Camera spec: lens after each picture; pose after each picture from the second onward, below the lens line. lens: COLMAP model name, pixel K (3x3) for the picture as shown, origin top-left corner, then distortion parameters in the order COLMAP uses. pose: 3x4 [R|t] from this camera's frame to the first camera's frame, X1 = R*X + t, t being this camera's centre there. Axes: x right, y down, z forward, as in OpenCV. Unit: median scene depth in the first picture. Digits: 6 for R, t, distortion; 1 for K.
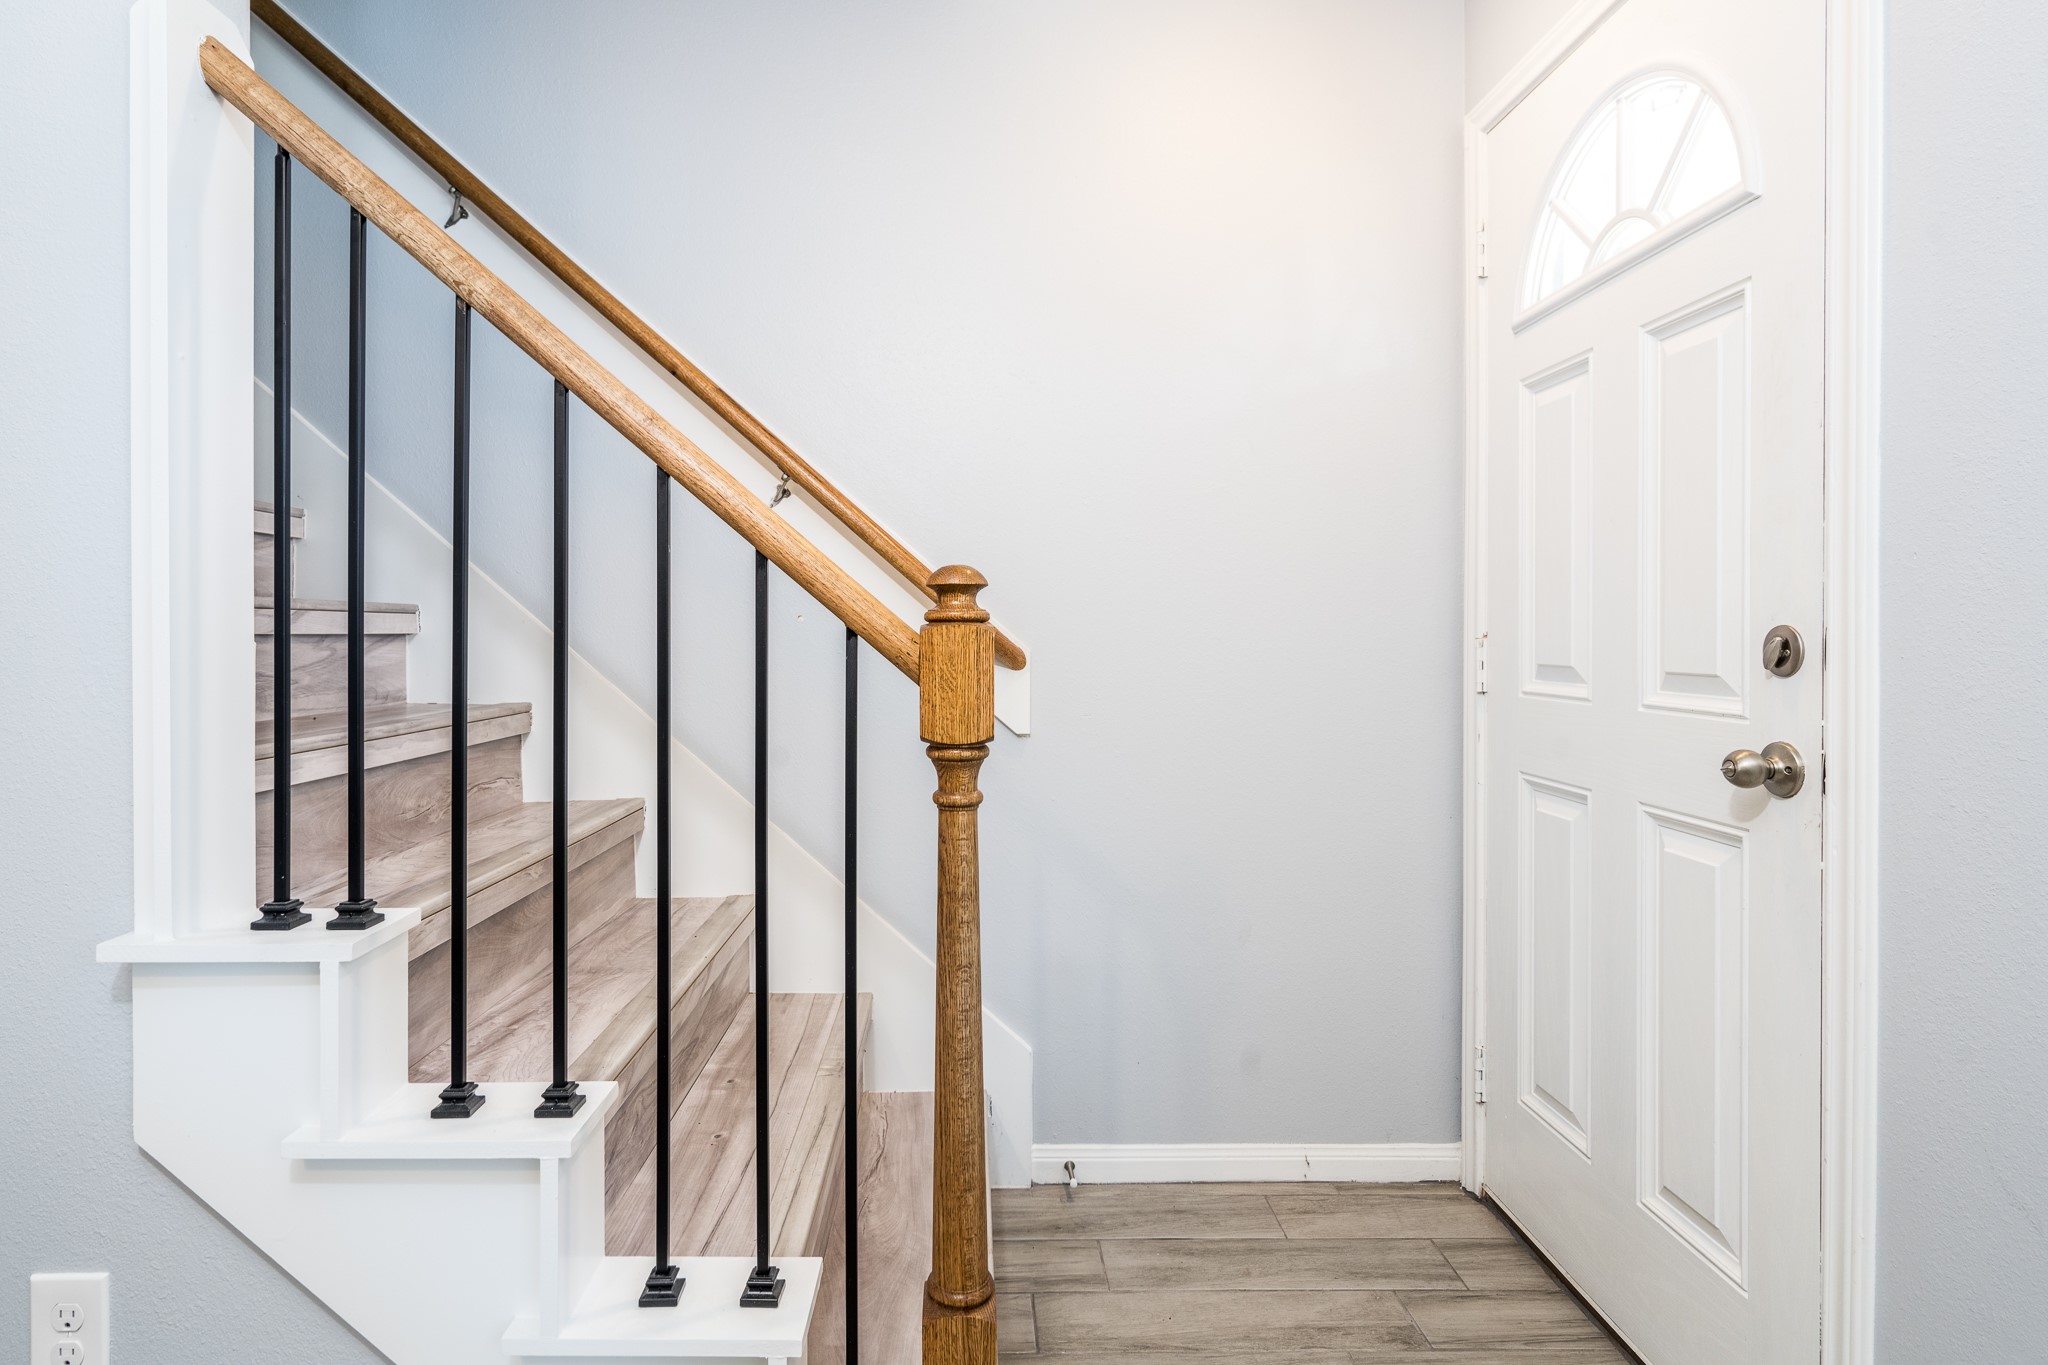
lens RADIAL K [[1037.3, 0, 960.5], [0, 1037.3, 629.9], [0, 0, 1]] dist [0.016887, -0.000429]
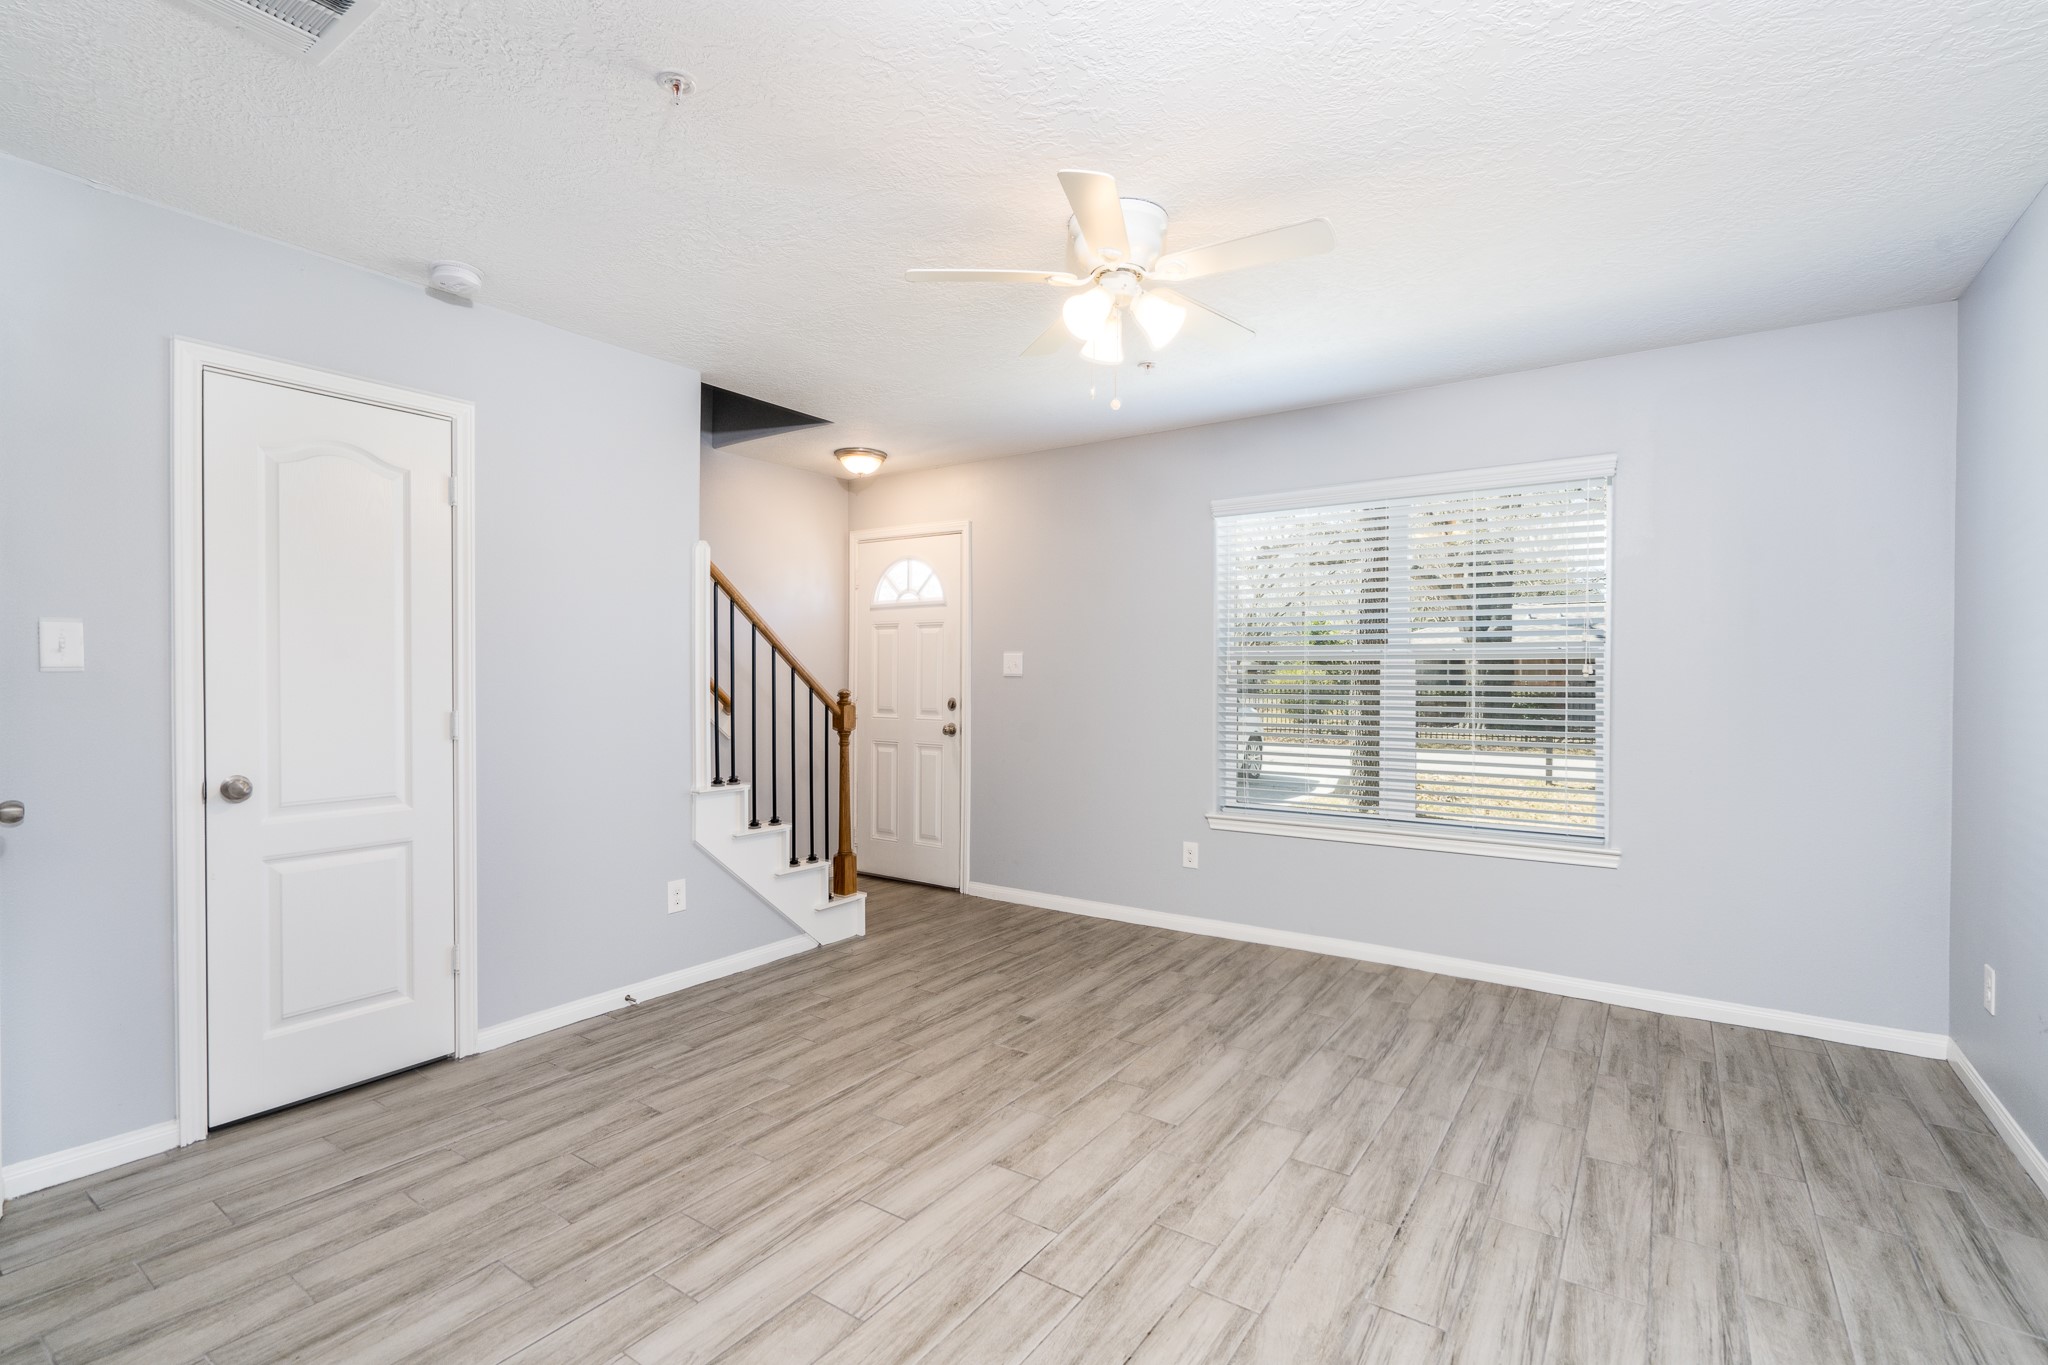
lens RADIAL K [[943.3, 0, 1017.7], [0, 943.3, 694.8], [0, 0, 1]] dist [-0.006469, 0.003394]
pose [[0.575507, -0.012788, 0.817697, -2.847489], [-0.000285, 0.999875, 0.015837, -0.101193], [-0.817797, -0.009348, 0.575431, -1.898274]]
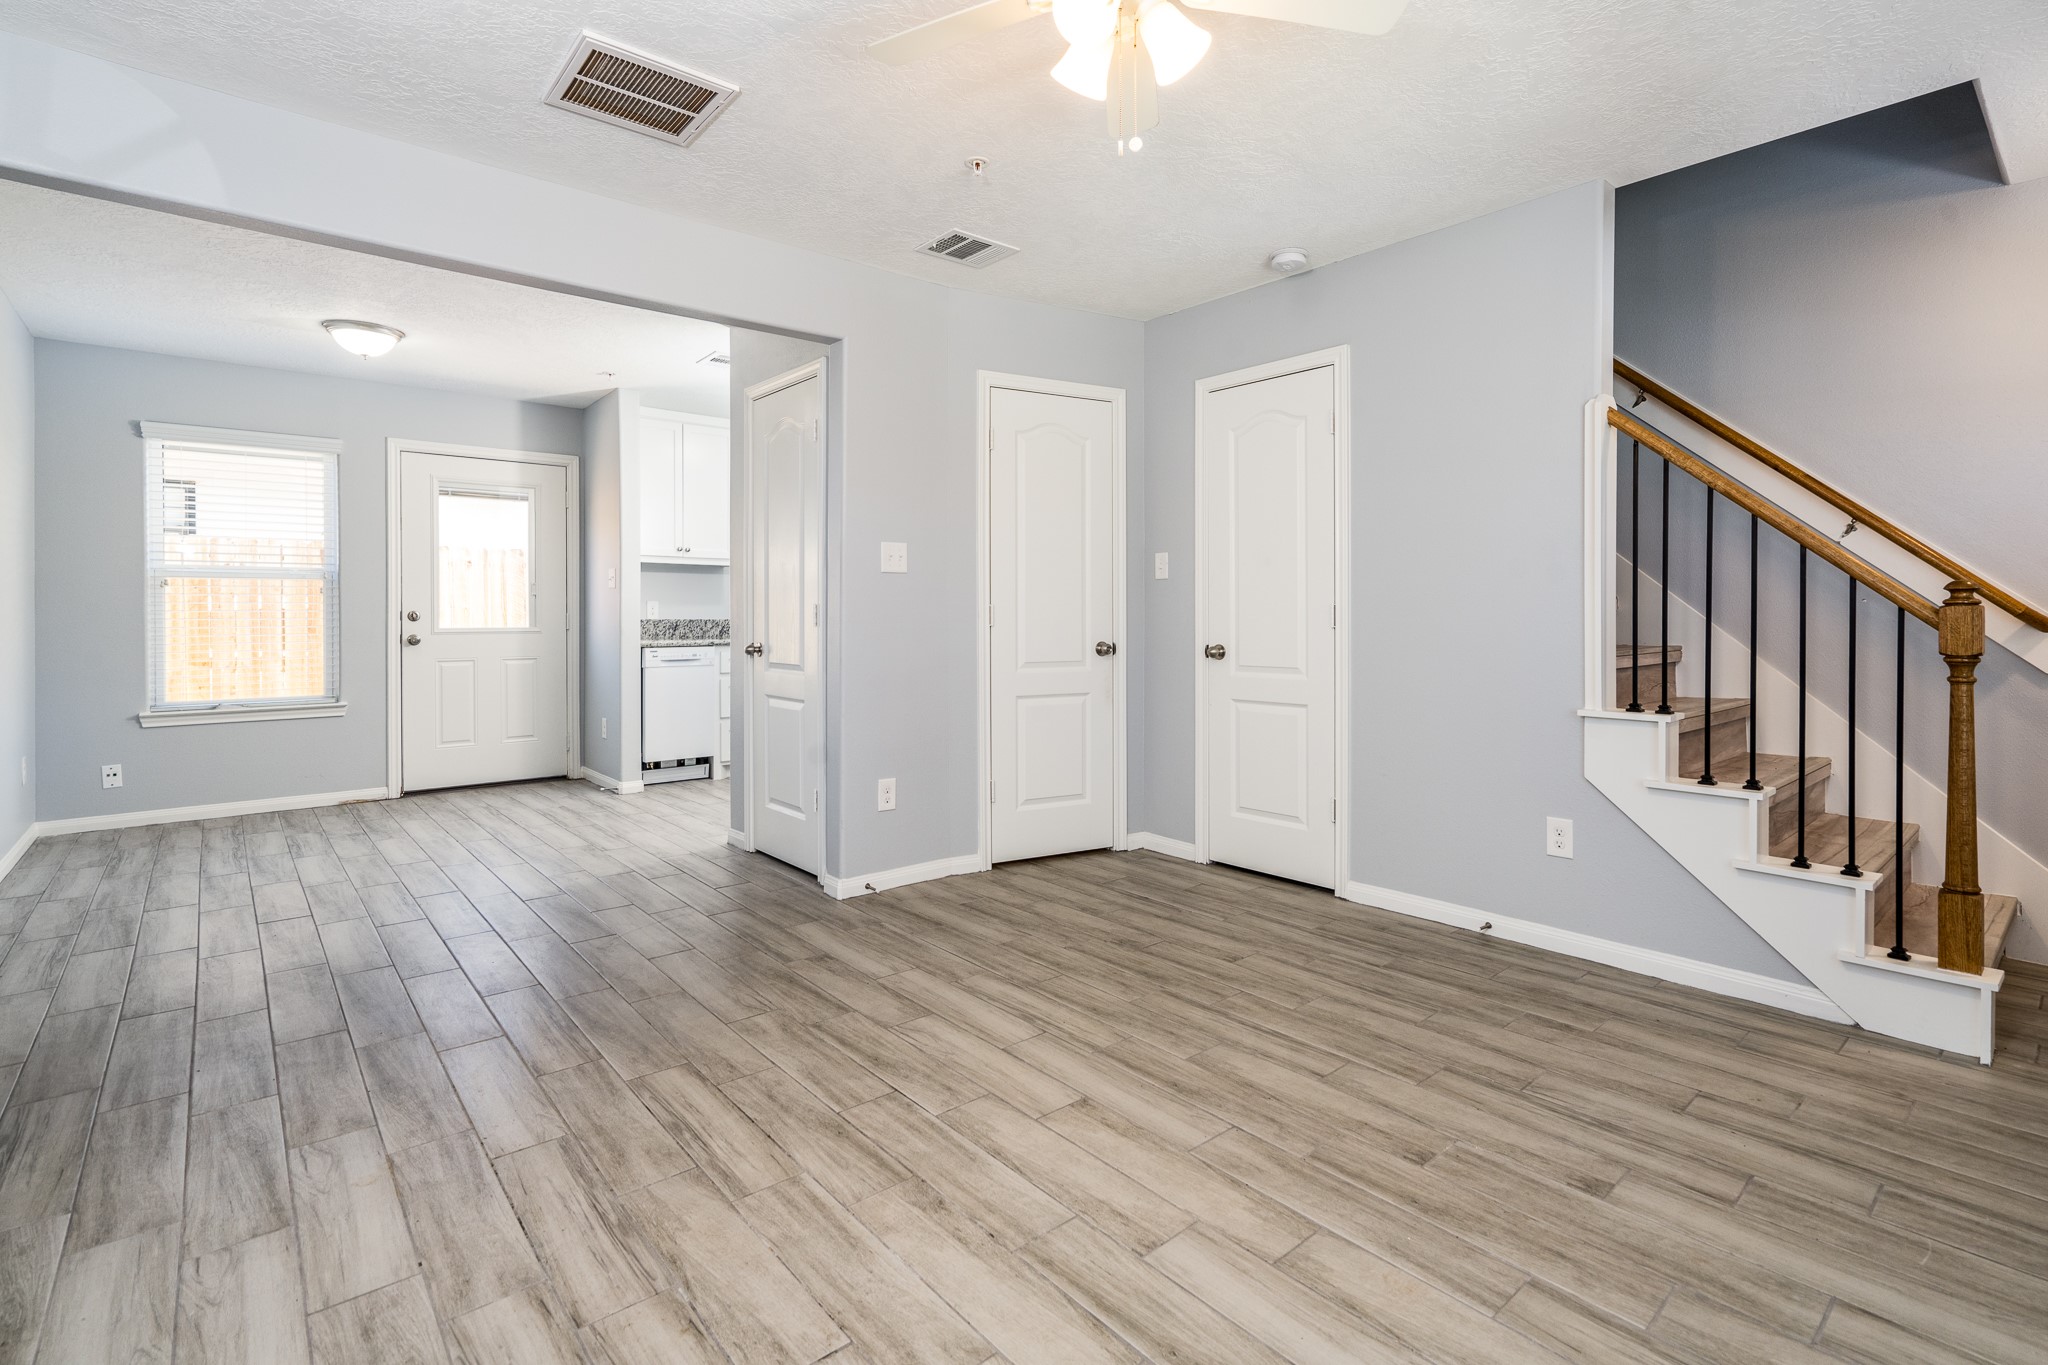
lens RADIAL K [[943.3, 0, 1030.2], [0, 943.3, 621.8], [0, 0, 1]] dist [-0.006469, 0.003394]
pose [[0.652468, 0.009432, -0.757758, 0.228850], [-0.003997, 0.999951, 0.009005, 0.019331], [0.757806, -0.002846, 0.652474, -1.952857]]
